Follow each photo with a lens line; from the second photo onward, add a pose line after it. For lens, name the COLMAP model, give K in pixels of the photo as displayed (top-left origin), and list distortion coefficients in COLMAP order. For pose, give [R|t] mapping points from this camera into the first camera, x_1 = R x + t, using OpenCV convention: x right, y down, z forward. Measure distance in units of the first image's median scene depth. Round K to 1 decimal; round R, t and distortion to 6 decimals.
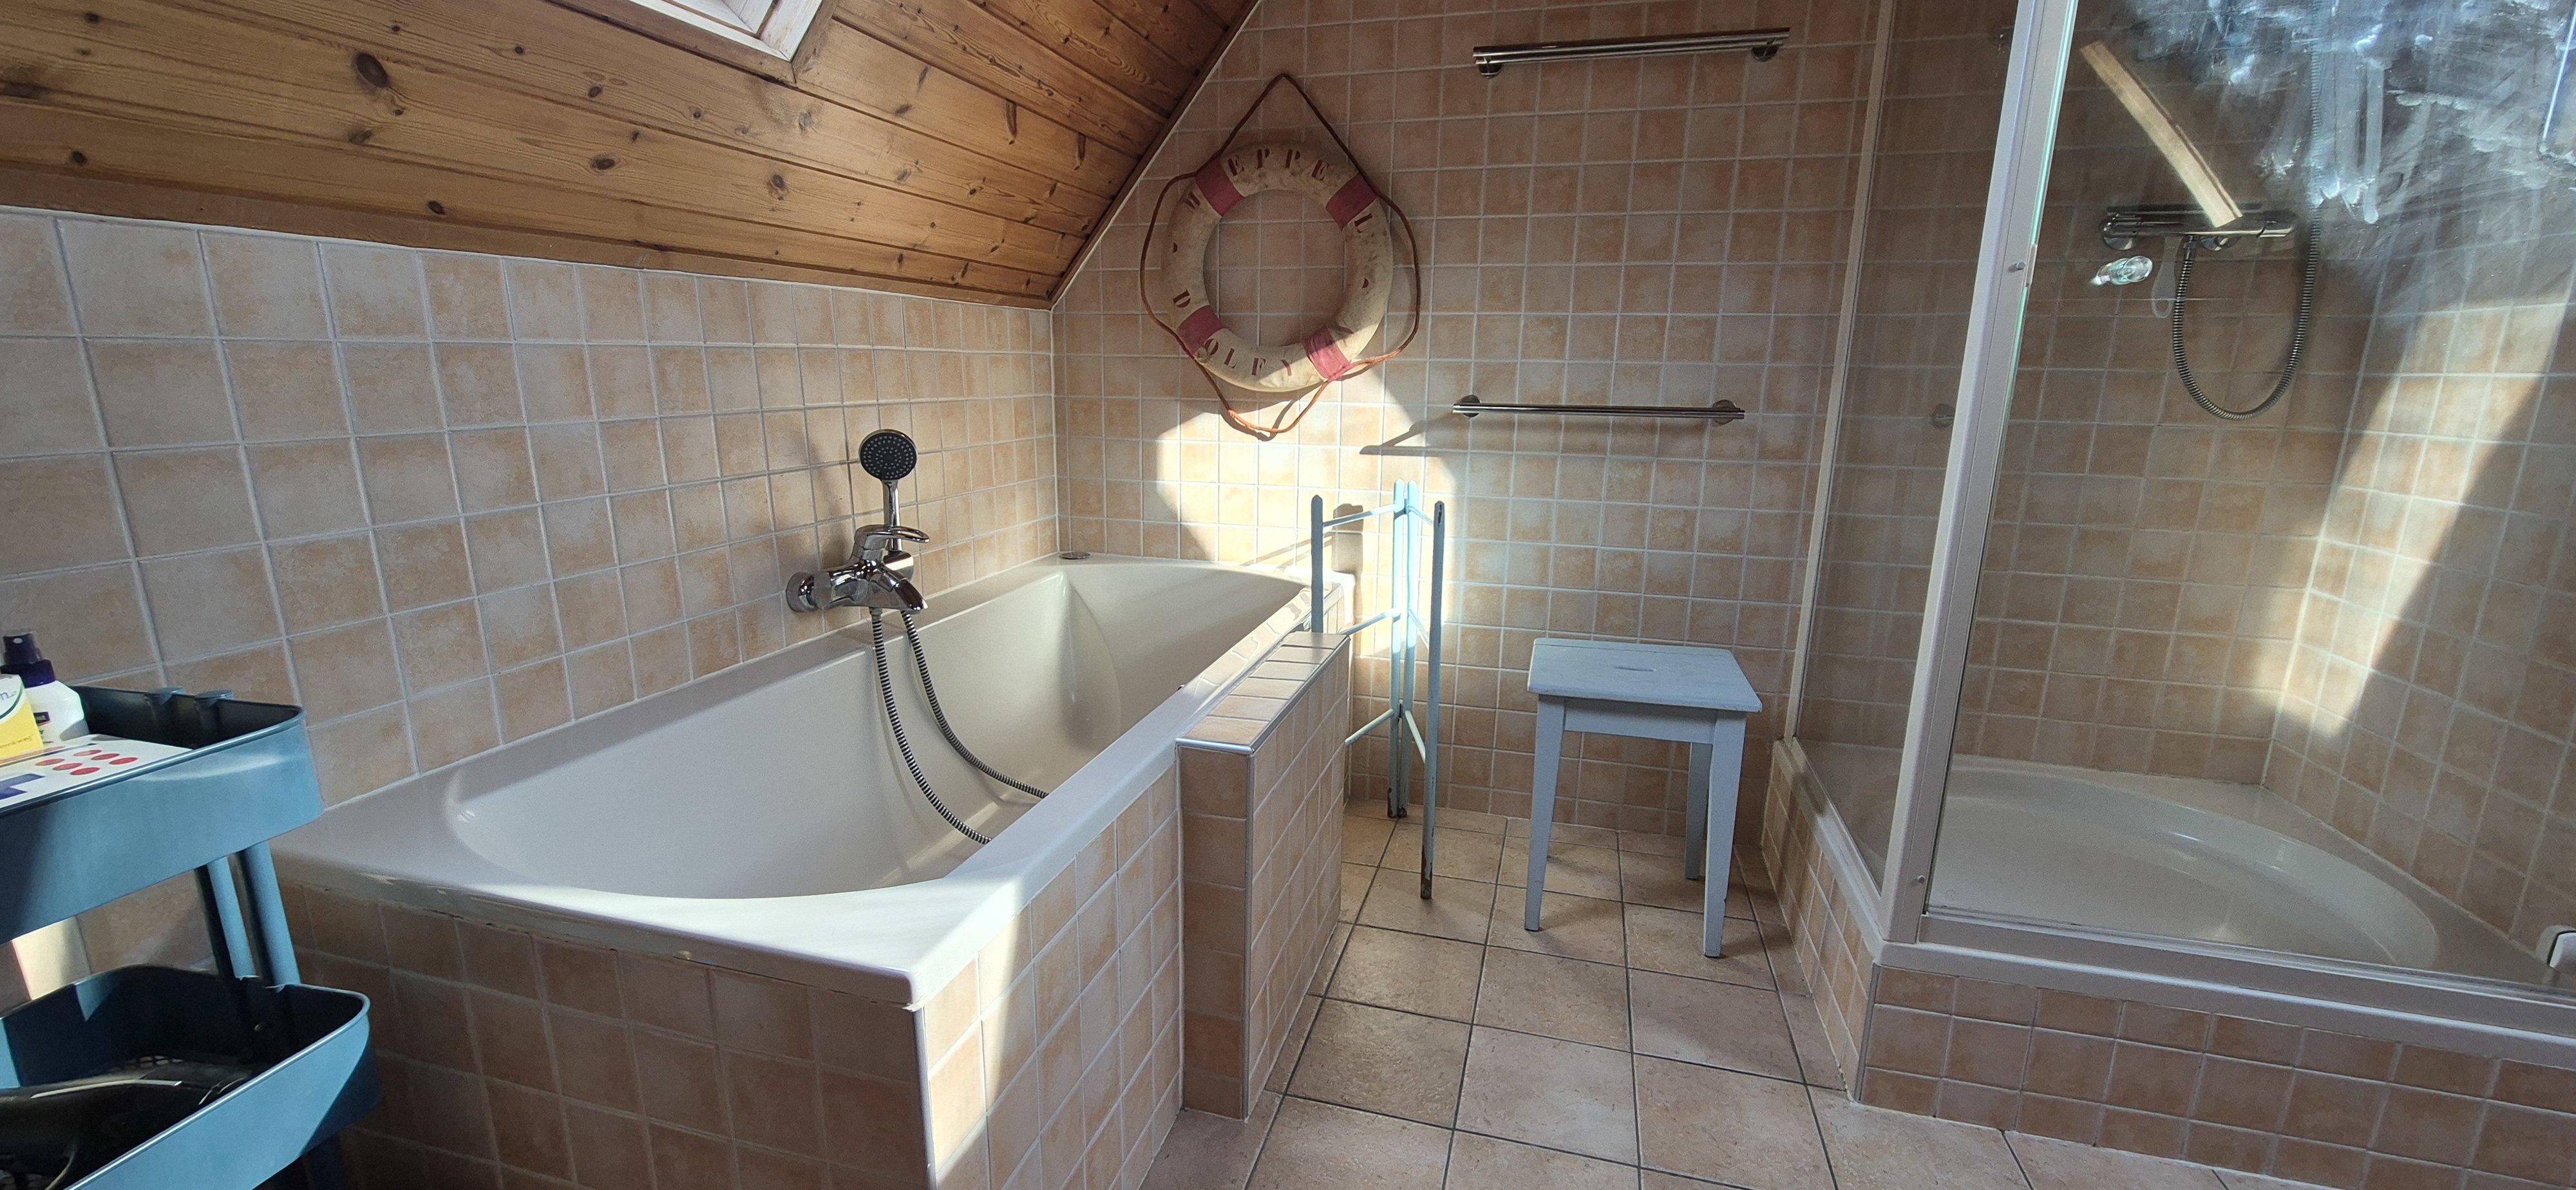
lens RADIAL K [[1051.3, 0, 1274.9], [0, 1051.3, 611.0], [0, 0, 1]] dist [0.006255, -0.004576]
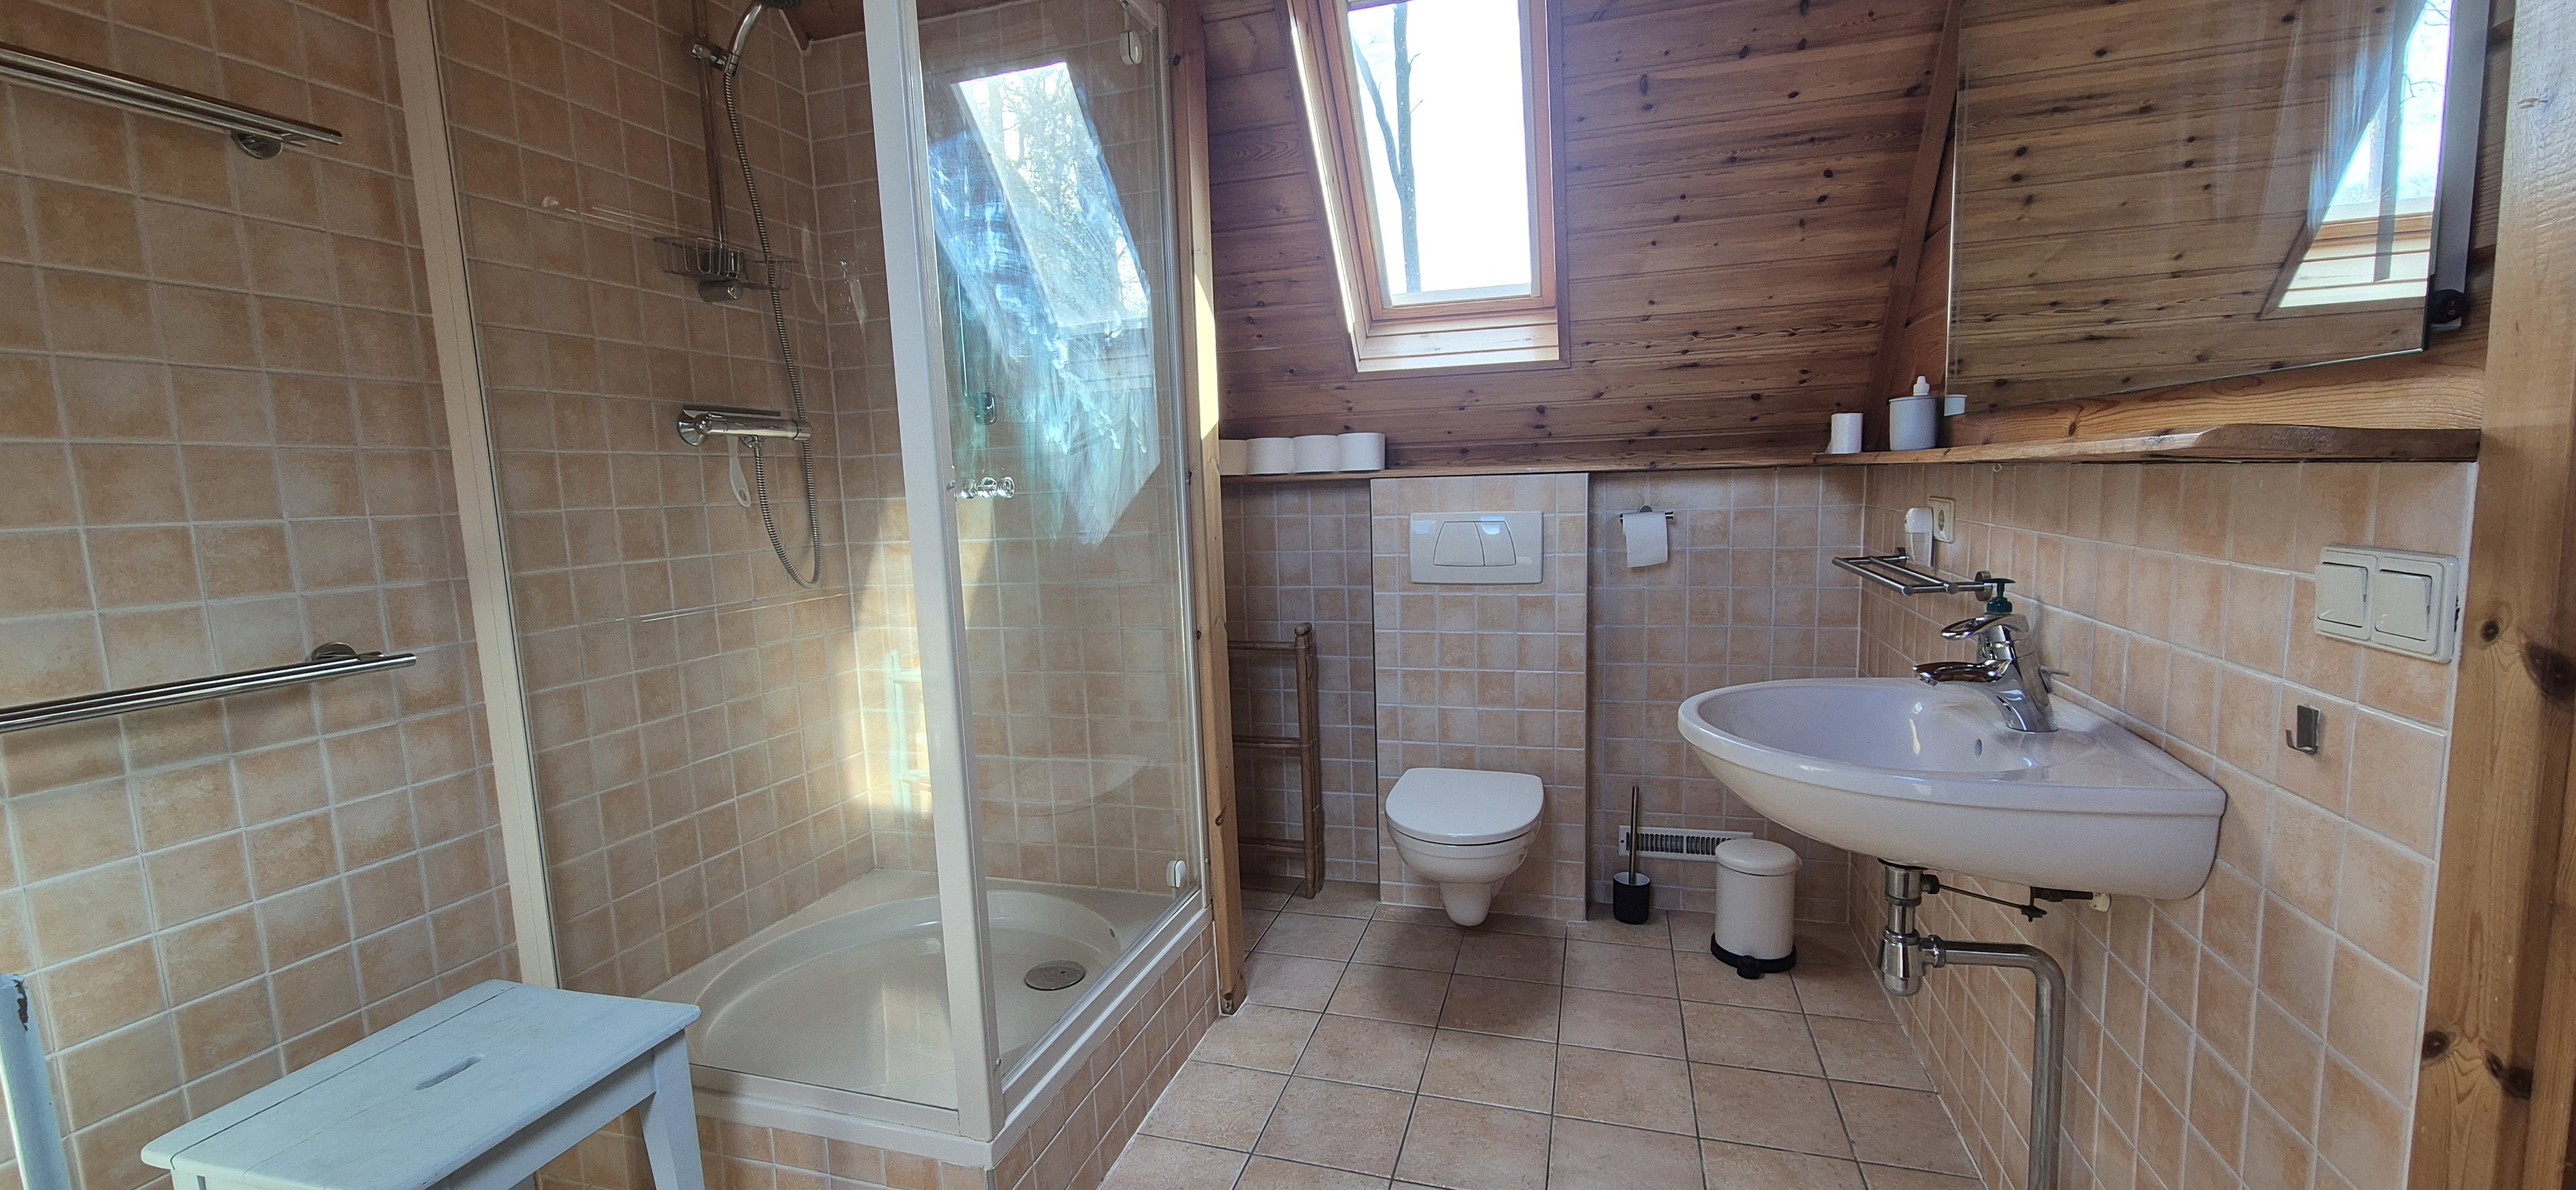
lens RADIAL K [[1051.3, 0, 1274.9], [0, 1051.3, 611.0], [0, 0, 1]] dist [0.006255, -0.004576]
pose [[0.022794, -0.138013, 0.990168, -0.222239], [0.261696, 0.956715, 0.127326, -0.152745], [-0.964881, 0.256221, 0.057925, 0.390024]]
